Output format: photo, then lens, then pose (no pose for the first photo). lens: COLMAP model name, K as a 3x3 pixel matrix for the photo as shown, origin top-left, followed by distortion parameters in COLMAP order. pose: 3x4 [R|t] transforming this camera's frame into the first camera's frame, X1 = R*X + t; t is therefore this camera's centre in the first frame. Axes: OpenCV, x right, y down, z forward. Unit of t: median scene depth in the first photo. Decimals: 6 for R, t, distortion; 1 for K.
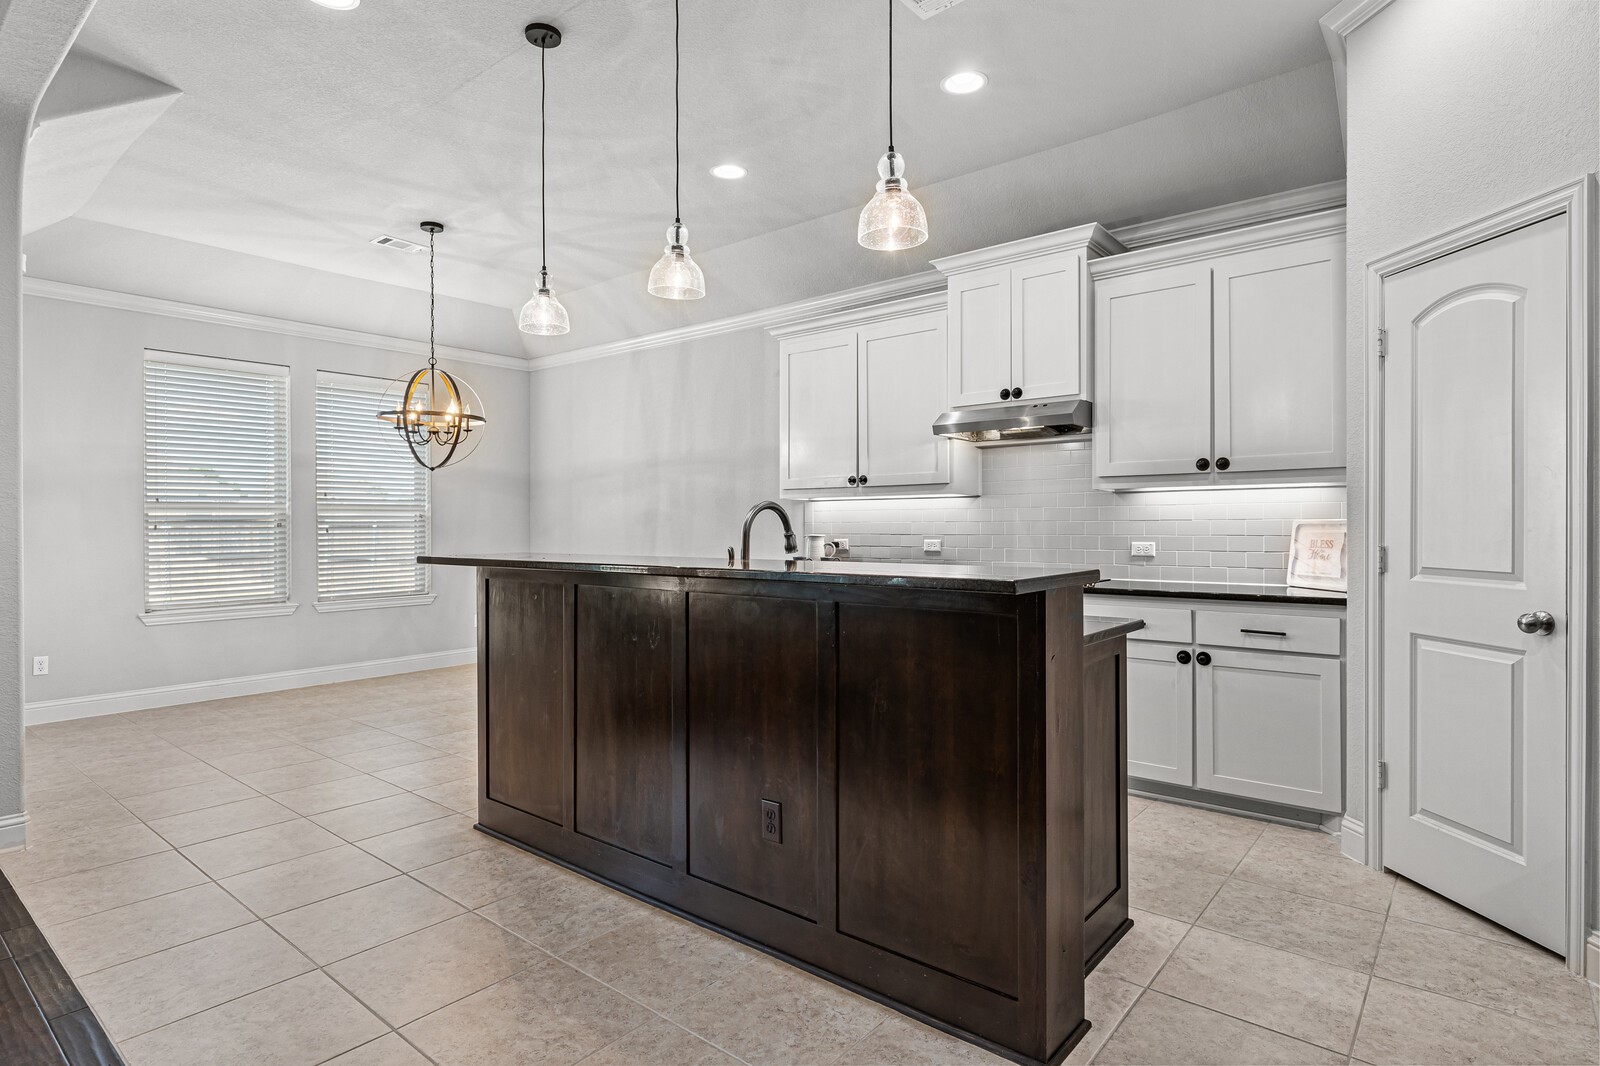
lens RADIAL K [[835.7, 0, 791.7], [0, 835.7, 530.3], [0, 0, 1]] dist [-0.001394, -0.000103]
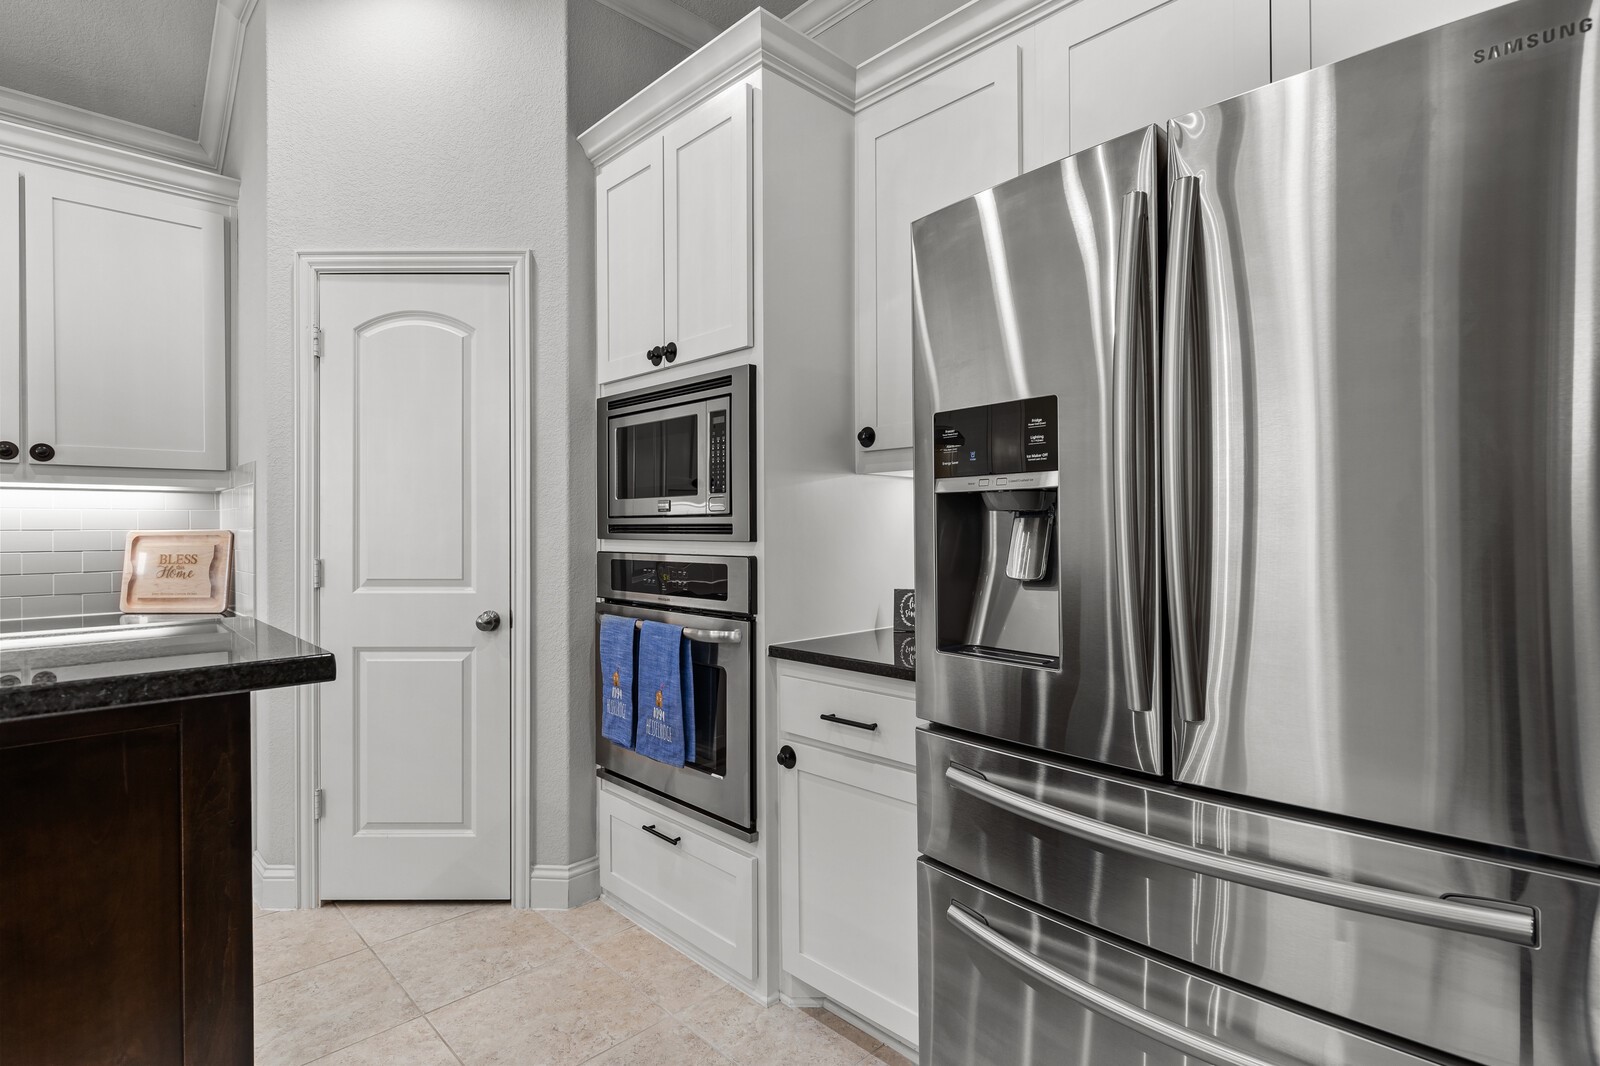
lens RADIAL K [[781.2, 0, 802.2], [0, 781.2, 527.0], [0, 0, 1]] dist [-0.002431, -0.000733]
pose [[0.099243, 0.000289, 0.995063, -0.115238], [0.010336, 0.999946, -0.001321, -0.011152], [-0.995010, 0.010416, 0.099235, 0.390475]]
